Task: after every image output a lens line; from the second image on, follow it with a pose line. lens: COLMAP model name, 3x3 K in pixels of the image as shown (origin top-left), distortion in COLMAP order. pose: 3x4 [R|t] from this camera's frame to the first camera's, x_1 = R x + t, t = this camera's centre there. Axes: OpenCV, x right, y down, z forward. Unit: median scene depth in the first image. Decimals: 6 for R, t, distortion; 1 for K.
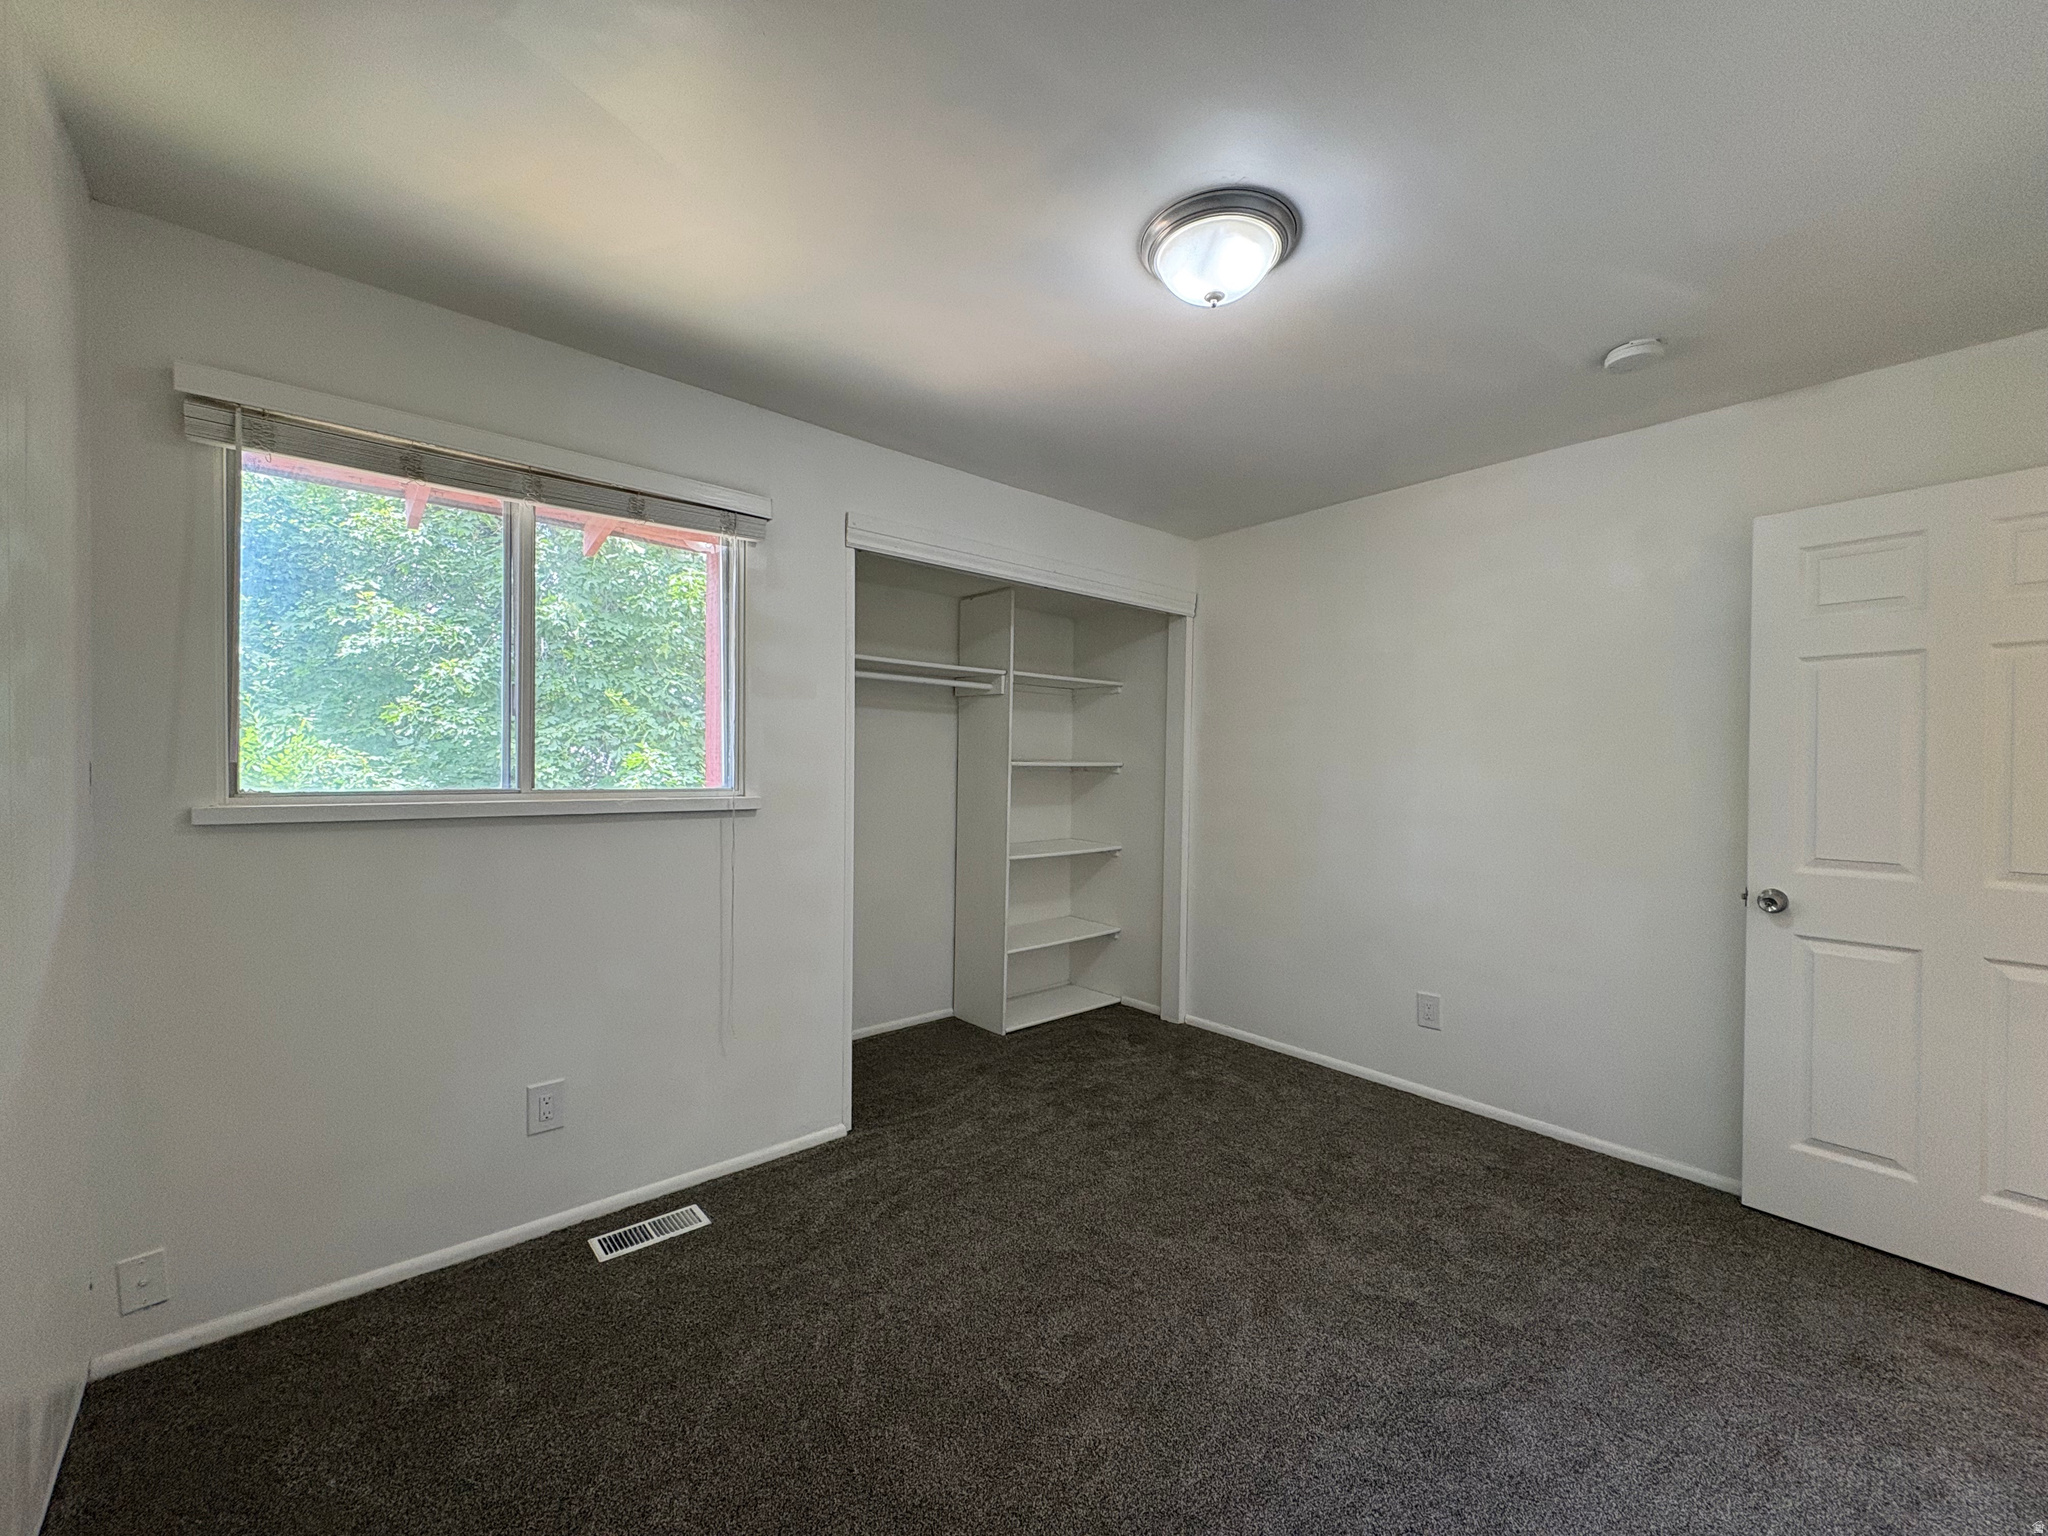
lens RADIAL K [[816.8, 0, 1023.7], [0, 816.8, 767.8], [0, 0, 1]] dist [0.000187, 0.000507]
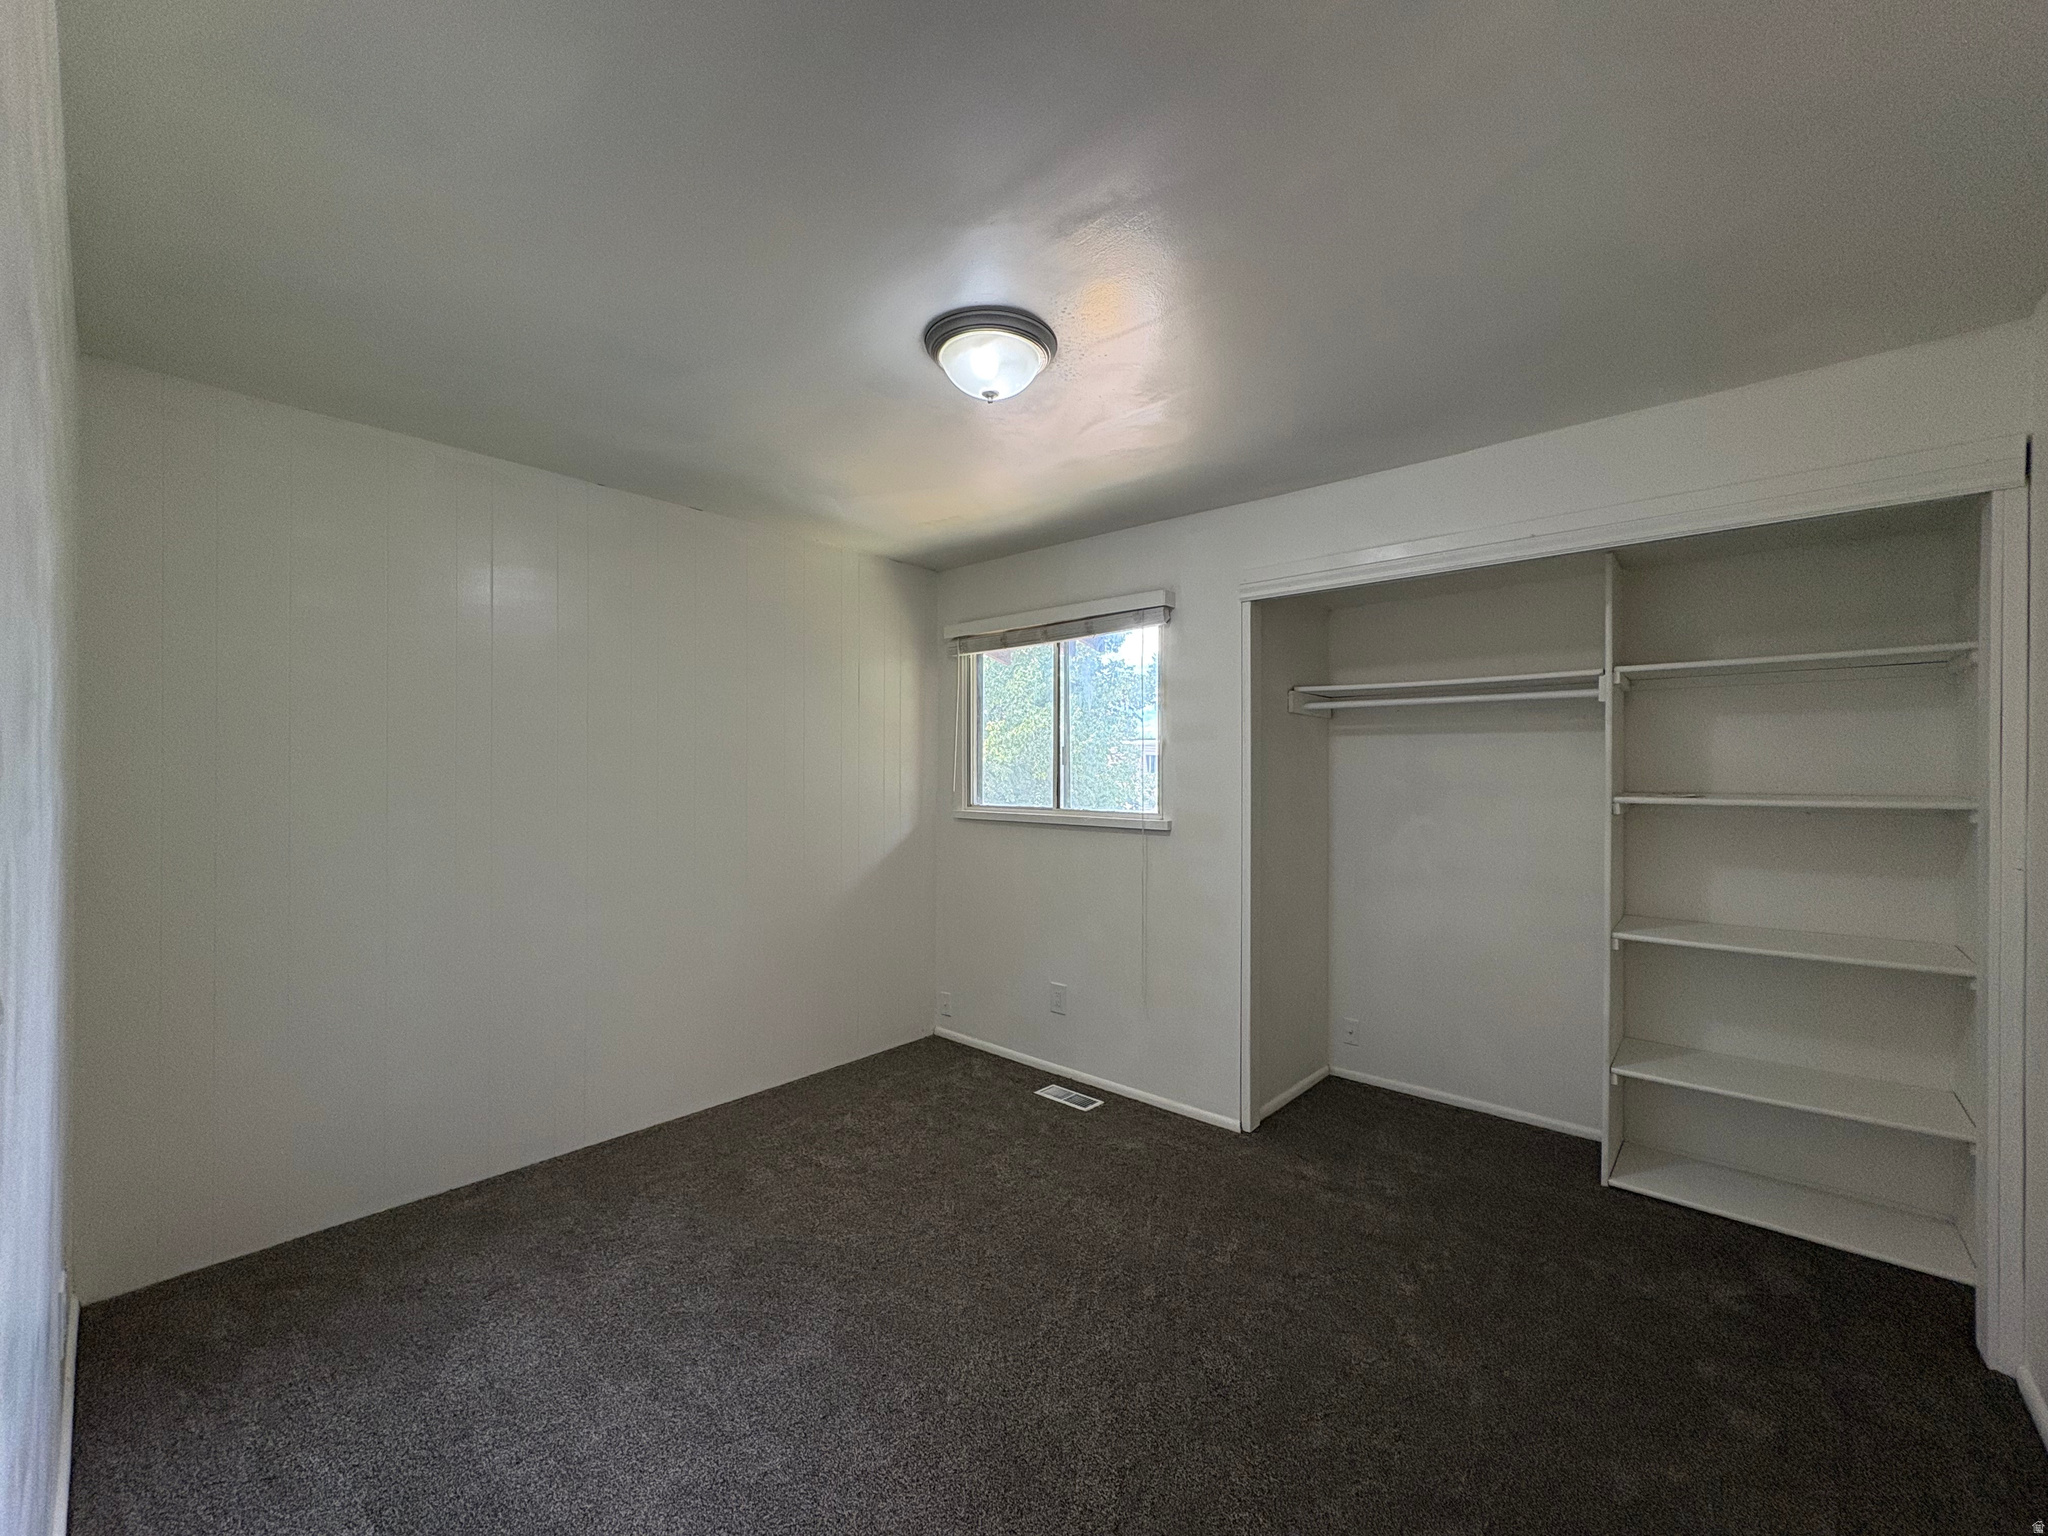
lens RADIAL K [[816.8, 0, 1024.3], [0, 816.8, 772.9], [0, 0, 1]] dist [0.000187, 0.000507]
pose [[0.120054, -0.013512, -0.992675, 0.910668], [-0.009644, 0.999844, -0.014775, -0.018750], [0.992721, 0.011347, 0.119905, 0.612280]]
